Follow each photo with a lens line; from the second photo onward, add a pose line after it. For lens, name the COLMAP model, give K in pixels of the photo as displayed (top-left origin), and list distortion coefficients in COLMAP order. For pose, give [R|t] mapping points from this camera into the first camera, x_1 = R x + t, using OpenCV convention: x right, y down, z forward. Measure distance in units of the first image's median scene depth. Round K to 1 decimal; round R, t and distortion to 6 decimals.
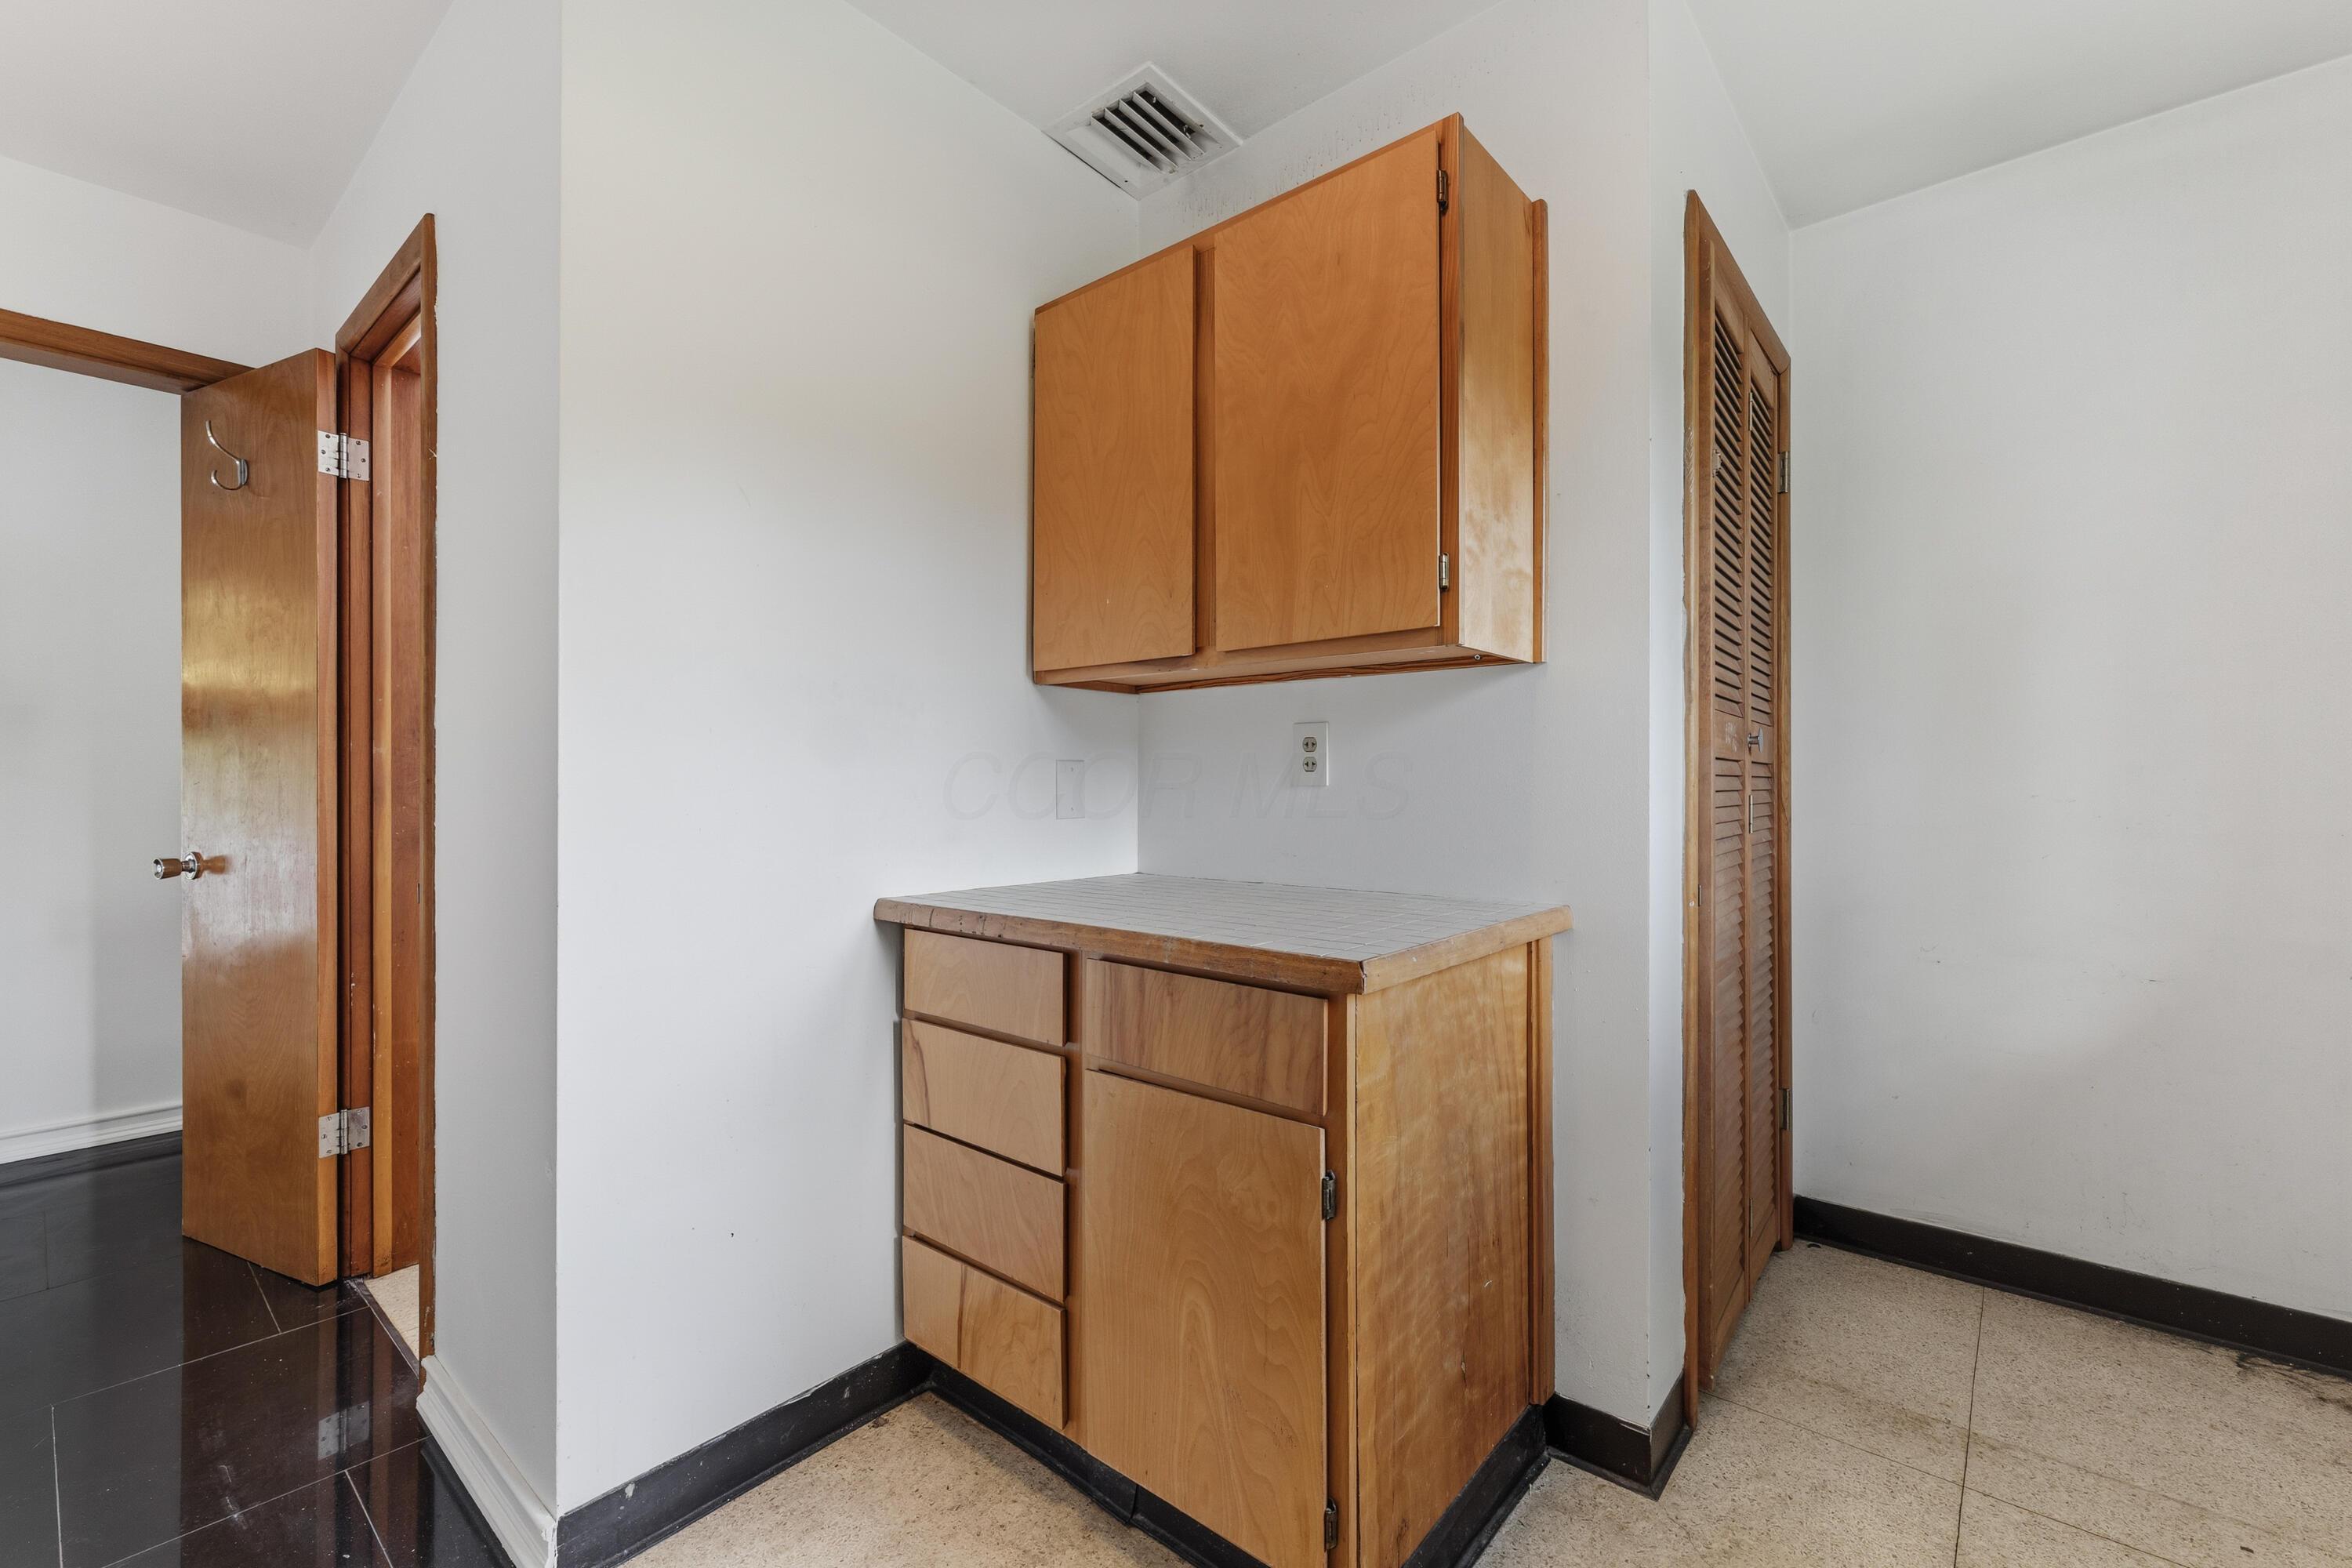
lens RADIAL K [[1006.2, 0, 1186.2], [0, 1006.2, 779.1], [0, 0, 1]] dist [0.002302, 0.000028]
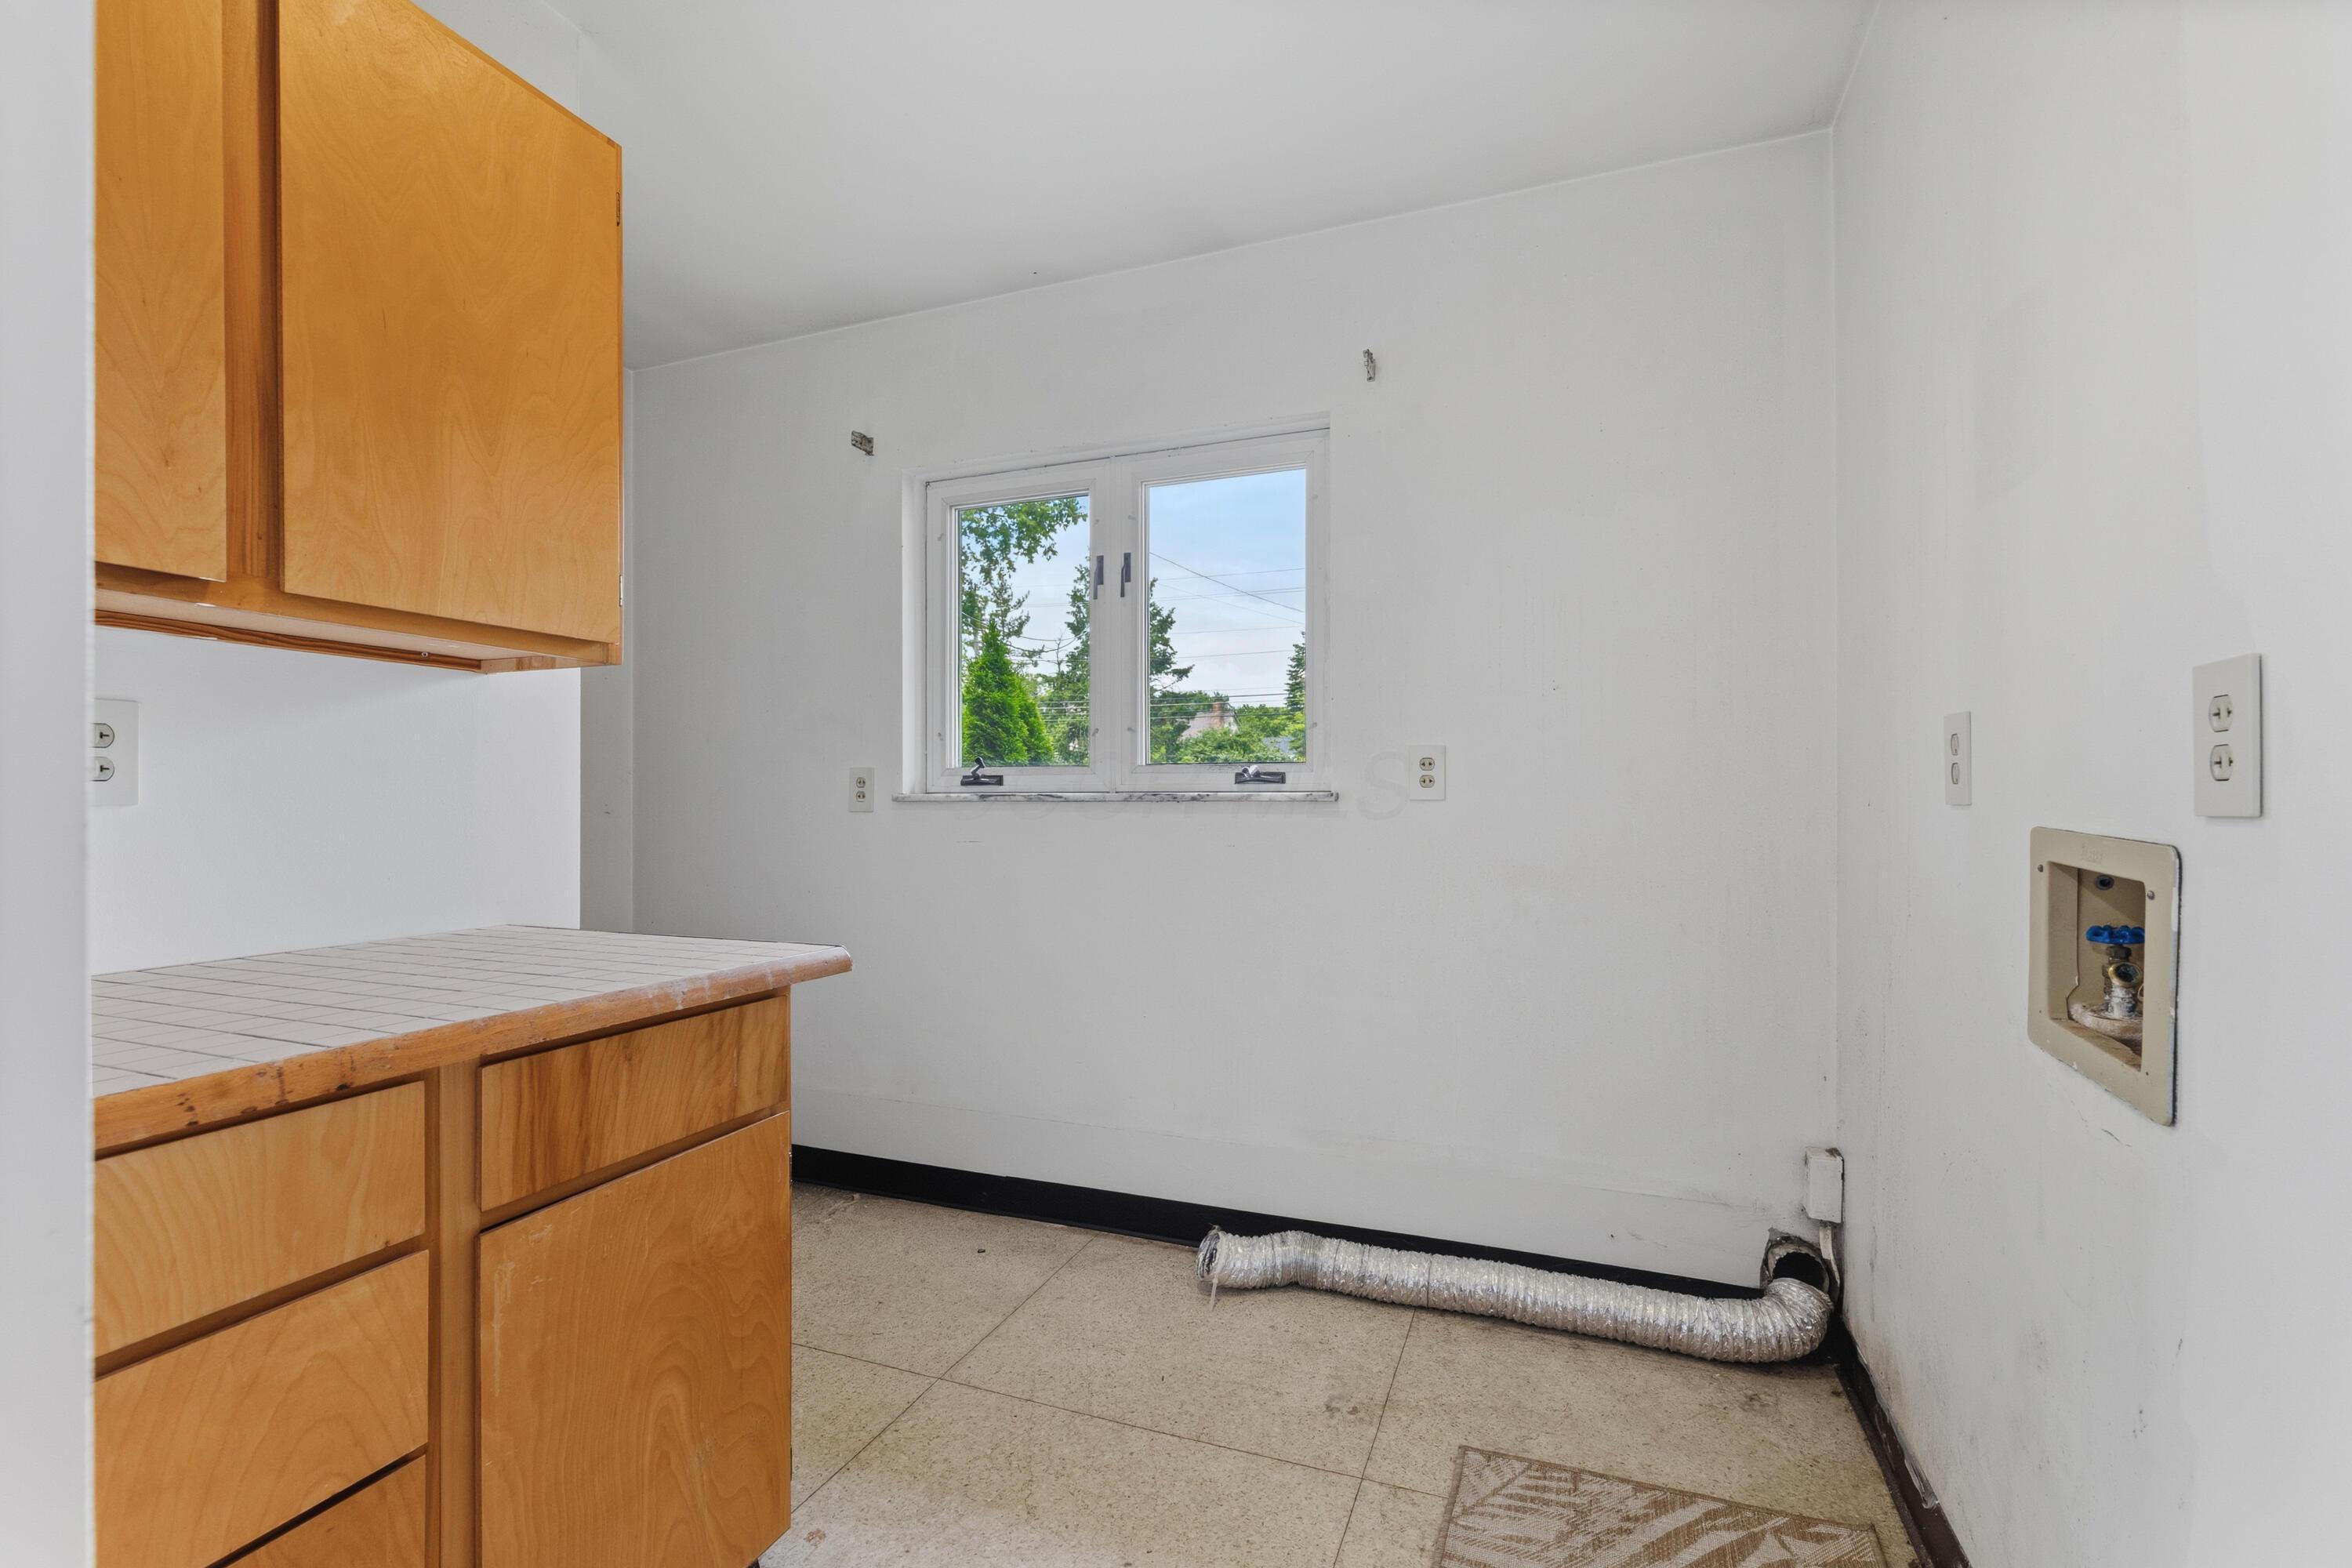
lens RADIAL K [[1006.2, 0, 1186.2], [0, 1006.2, 779.1], [0, 0, 1]] dist [0.002302, 0.000028]
pose [[-0.325432, 0.013068, 0.945475, -0.989143], [-0.008654, 0.999821, -0.016798, -0.004817], [-0.945526, -0.013648, -0.325261, 0.880110]]
